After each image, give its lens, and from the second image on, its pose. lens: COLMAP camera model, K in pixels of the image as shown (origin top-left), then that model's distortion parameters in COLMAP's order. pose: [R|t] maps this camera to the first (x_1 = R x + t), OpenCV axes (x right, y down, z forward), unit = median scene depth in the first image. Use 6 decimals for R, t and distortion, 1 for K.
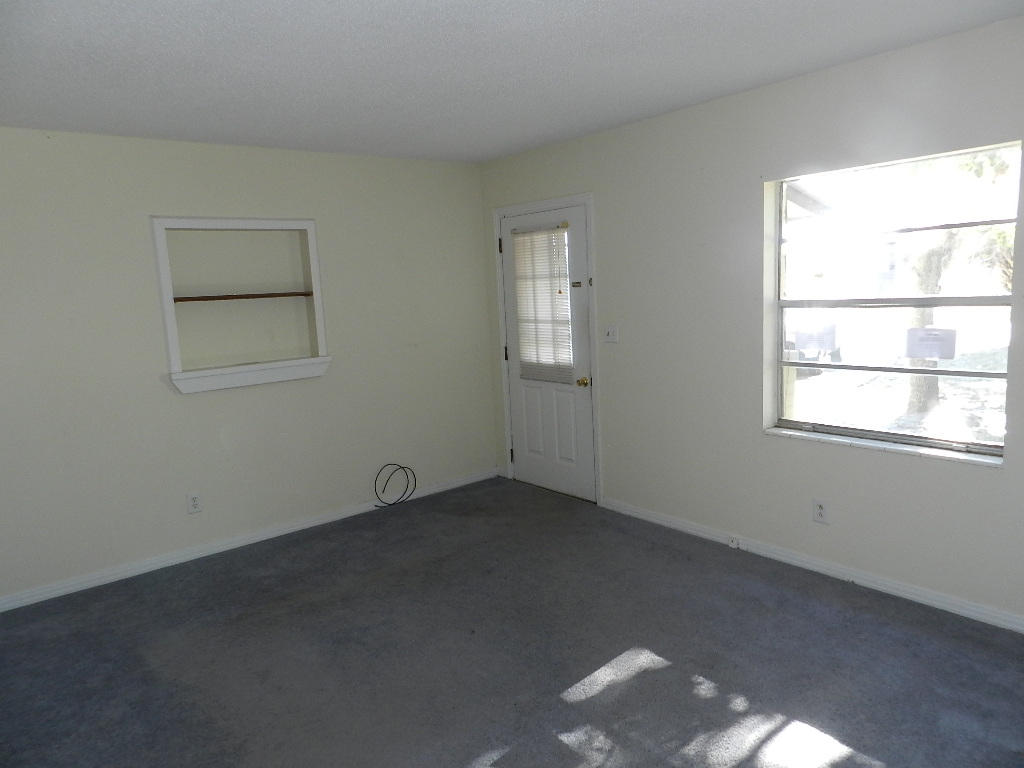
lens RADIAL K [[688.6, 0, 512.0], [0, 688.6, 384.0], [0, 0, 1]] dist [0.004145, -0.004008]
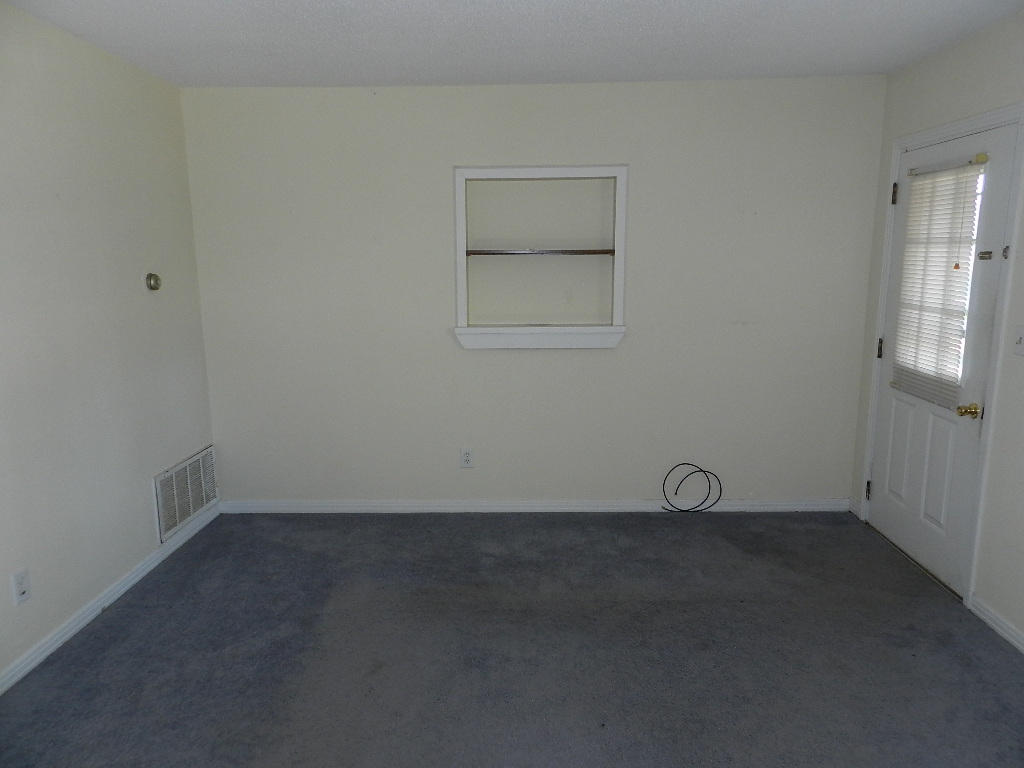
lens RADIAL K [[688.6, 0, 512.0], [0, 688.6, 384.0], [0, 0, 1]] dist [0.004145, -0.004008]
pose [[0.758819, 0.164077, -0.630295, 0.177988], [-0.122287, 0.986429, 0.109563, -0.045277], [0.639718, -0.006061, 0.768586, 0.242188]]
